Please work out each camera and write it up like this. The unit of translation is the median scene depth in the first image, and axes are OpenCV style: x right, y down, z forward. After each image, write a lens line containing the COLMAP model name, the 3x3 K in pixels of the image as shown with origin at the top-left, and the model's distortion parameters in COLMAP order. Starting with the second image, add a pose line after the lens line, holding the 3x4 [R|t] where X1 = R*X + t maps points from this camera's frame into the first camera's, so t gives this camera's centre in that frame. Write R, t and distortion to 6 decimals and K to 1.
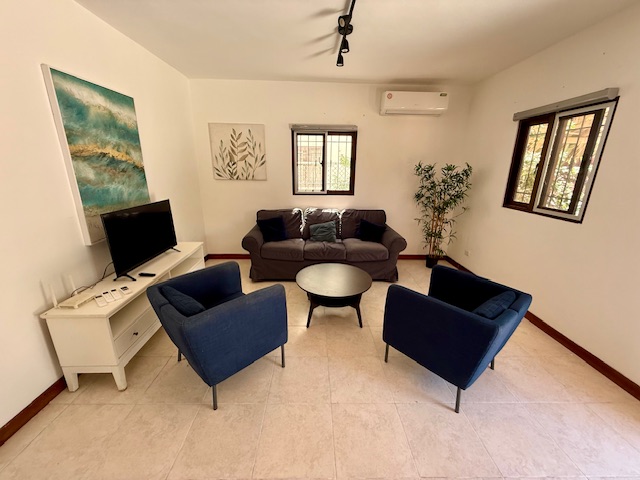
lens RADIAL K [[255.0, 0, 318.2], [0, 255.0, 240.1], [0, 0, 1]] dist [0.000425, -0.000245]
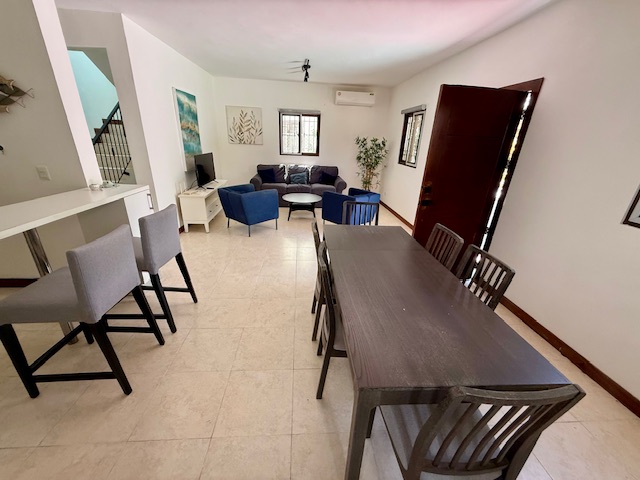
lens RADIAL K [[255.0, 0, 318.2], [0, 255.0, 240.1], [0, 0, 1]] dist [0.000425, -0.000245]
pose [[0.998086, 0.007537, 0.061374, 0.047714], [-0.013741, 0.994762, 0.101290, 0.192491], [-0.060289, -0.101939, 0.992962, -0.665388]]
